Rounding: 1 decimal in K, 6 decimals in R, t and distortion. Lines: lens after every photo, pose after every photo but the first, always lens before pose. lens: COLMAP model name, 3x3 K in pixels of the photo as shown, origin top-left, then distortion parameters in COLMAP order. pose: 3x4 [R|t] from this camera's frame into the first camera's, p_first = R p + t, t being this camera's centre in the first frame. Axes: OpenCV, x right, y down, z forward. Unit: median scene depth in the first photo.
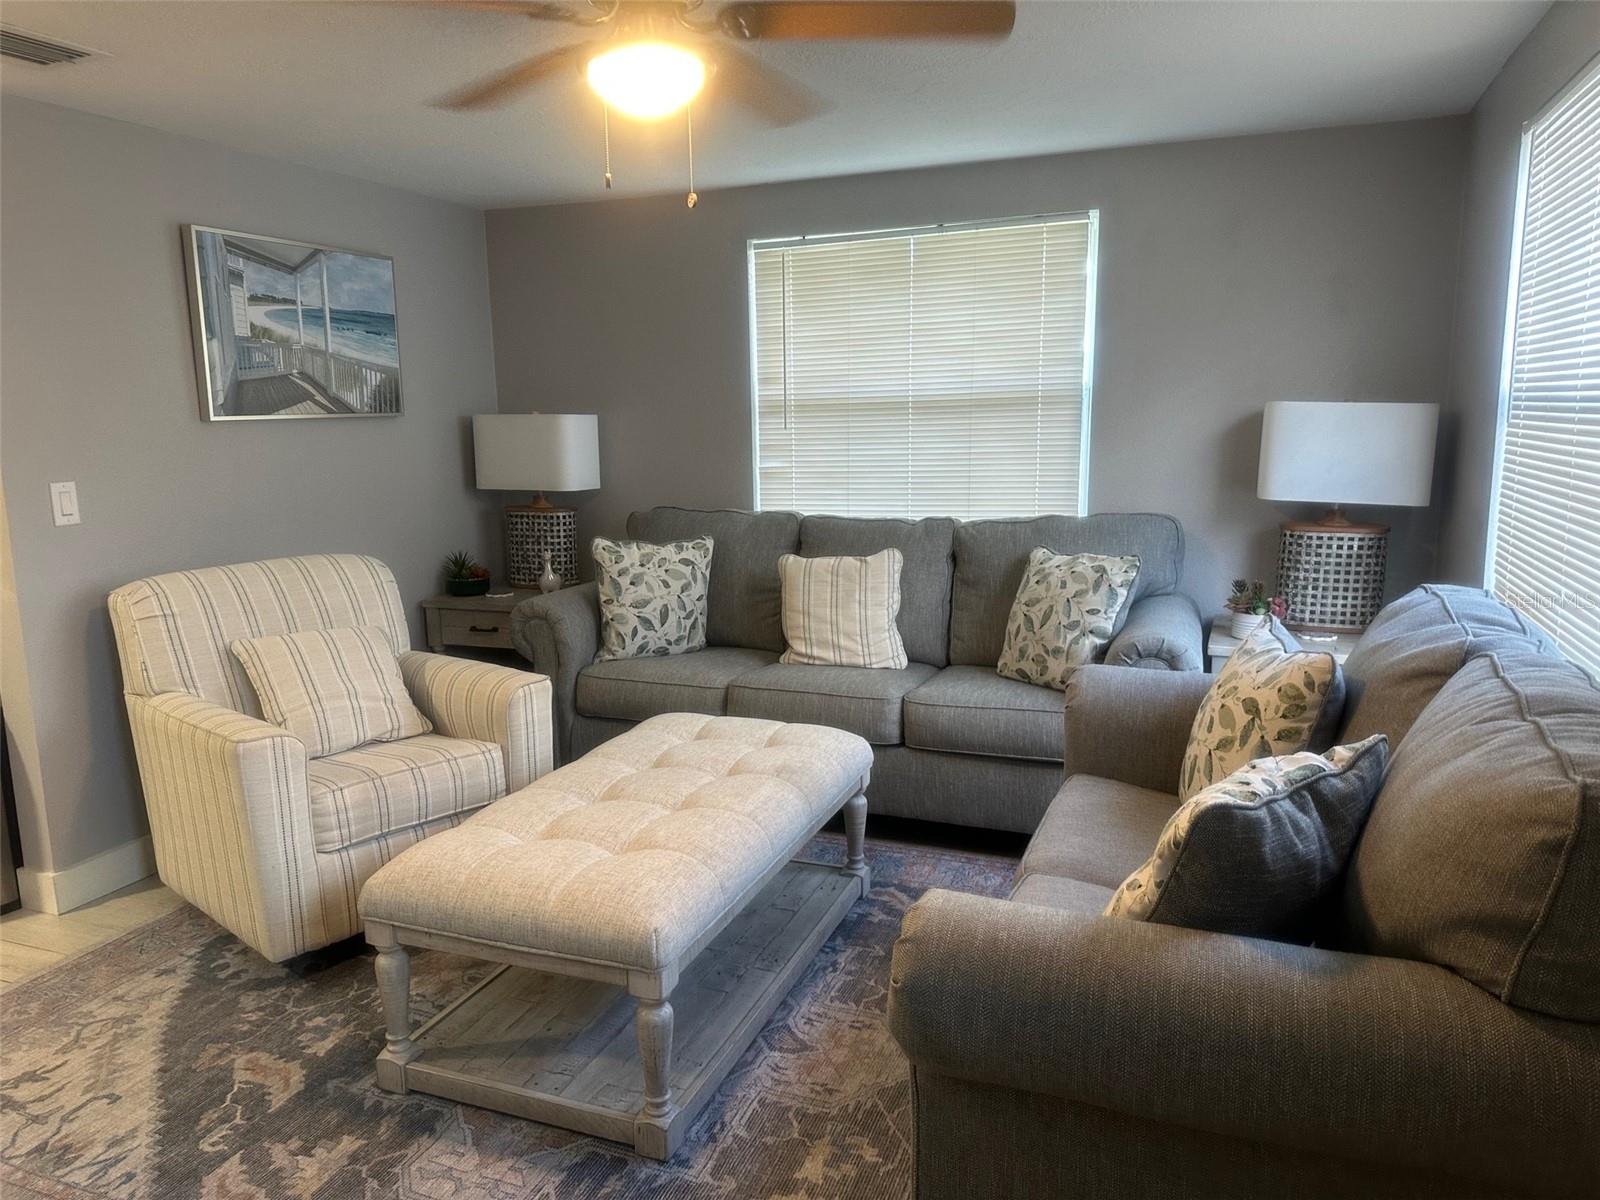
lens RADIAL K [[1123.6, 0, 795.7], [0, 1123.6, 599.5], [0, 0, 1]] dist [0.073862, -0.082770]
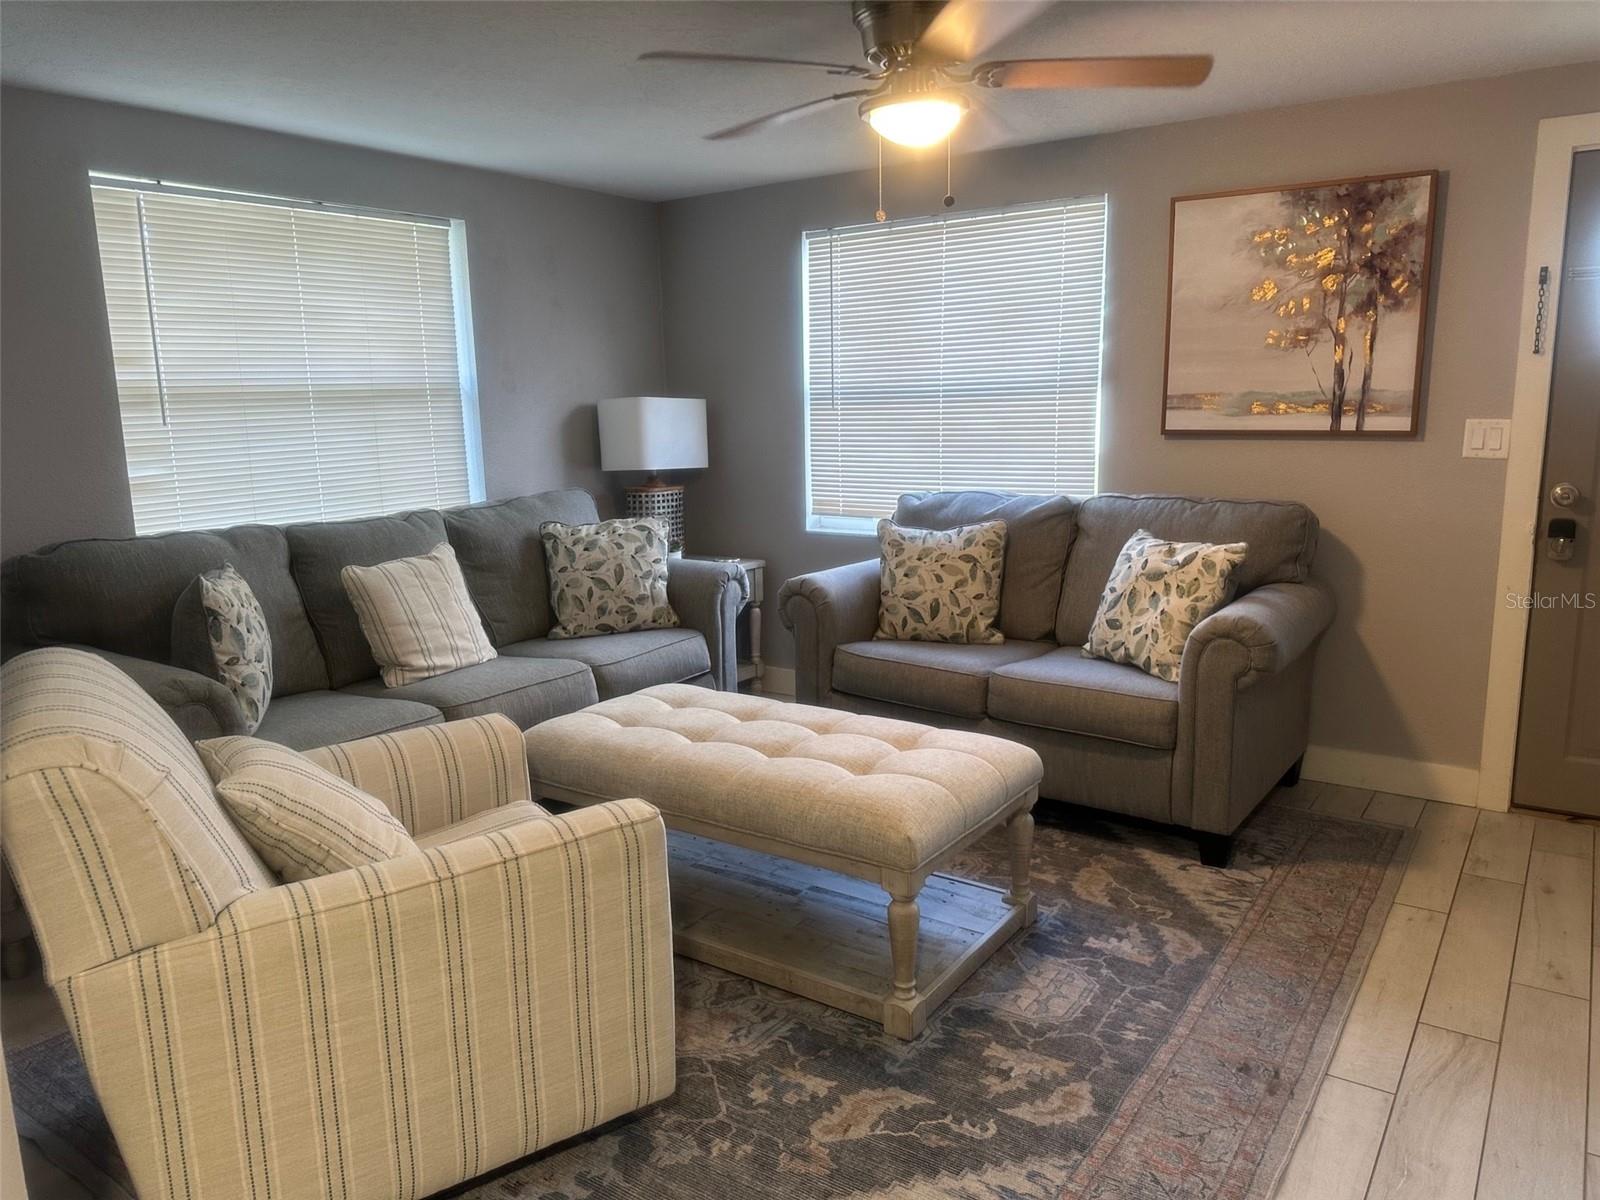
lens RADIAL K [[1124.7, 0, 803.4], [0, 1124.7, 591.0], [0, 0, 1]] dist [0.166133, -0.240848]
pose [[0.224559, -0.153558, 0.962285, -0.939040], [0.179395, 0.977142, 0.114066, -0.072470], [-0.957805, 0.147015, 0.246974, 0.555020]]
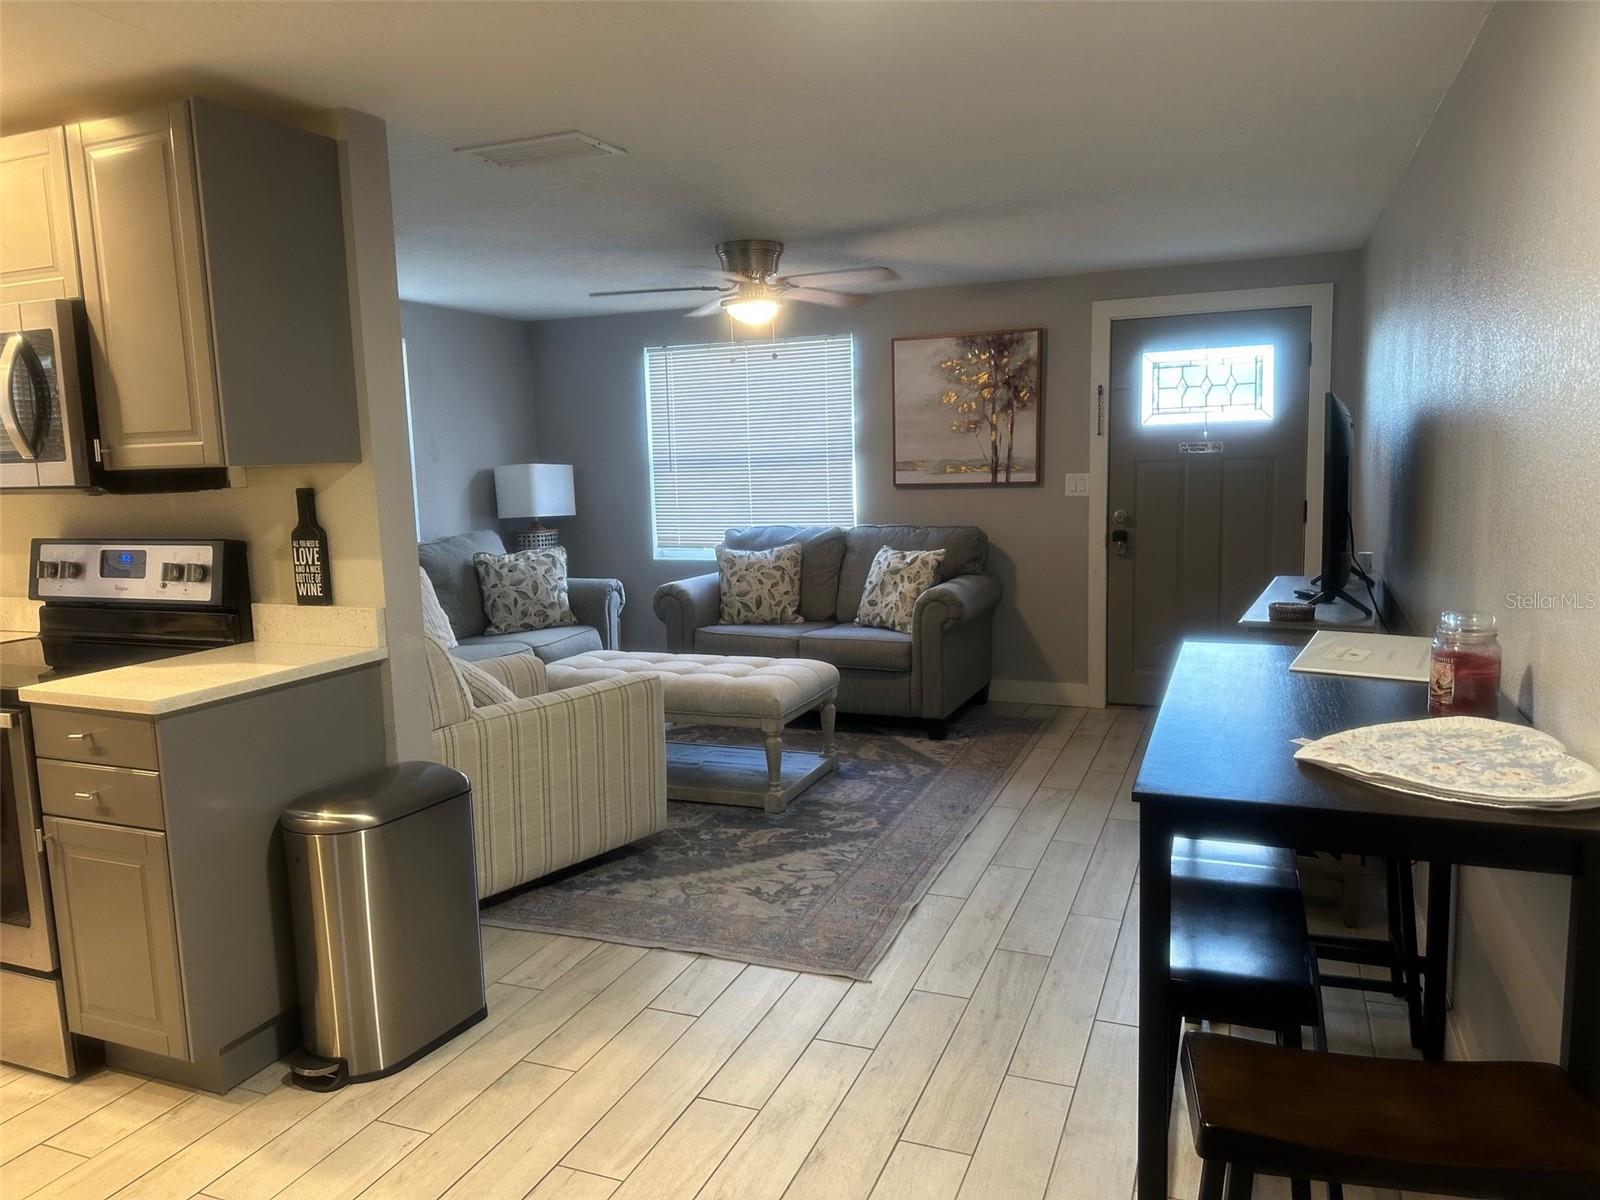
lens RADIAL K [[1124.0, 0, 794.6], [0, 1124.0, 582.5], [0, 0, 1]] dist [0.279350, -0.000845]
pose [[0.011016, -0.095361, 0.995382, -1.558974], [0.196314, 0.976276, 0.091358, -0.076563], [-0.980479, 0.194401, 0.029476, 0.604713]]
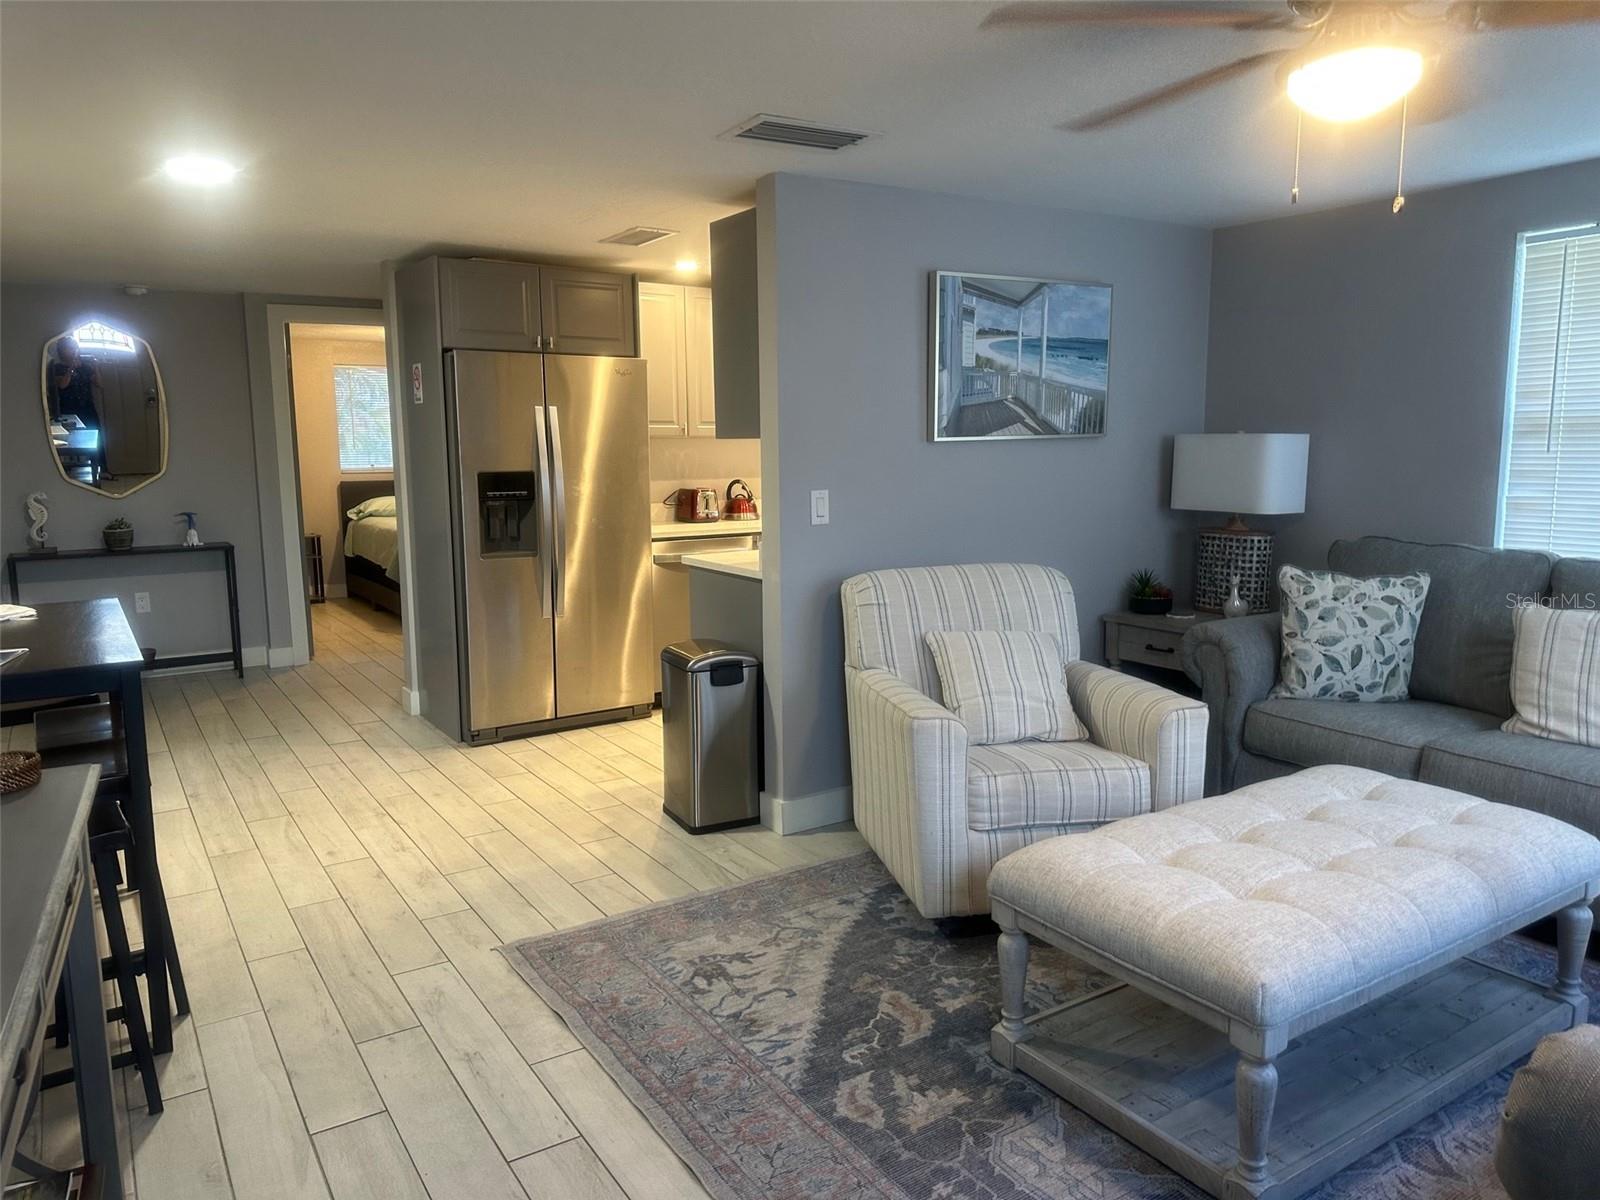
lens RADIAL K [[1124.7, 0, 803.4], [0, 1124.7, 591.0], [0, 0, 1]] dist [0.166133, -0.240848]
pose [[0.816622, 0.088513, -0.570346, 0.051383], [-0.101404, 0.994803, 0.009194, -0.002379], [0.568195, 0.050328, 0.821353, -0.013377]]
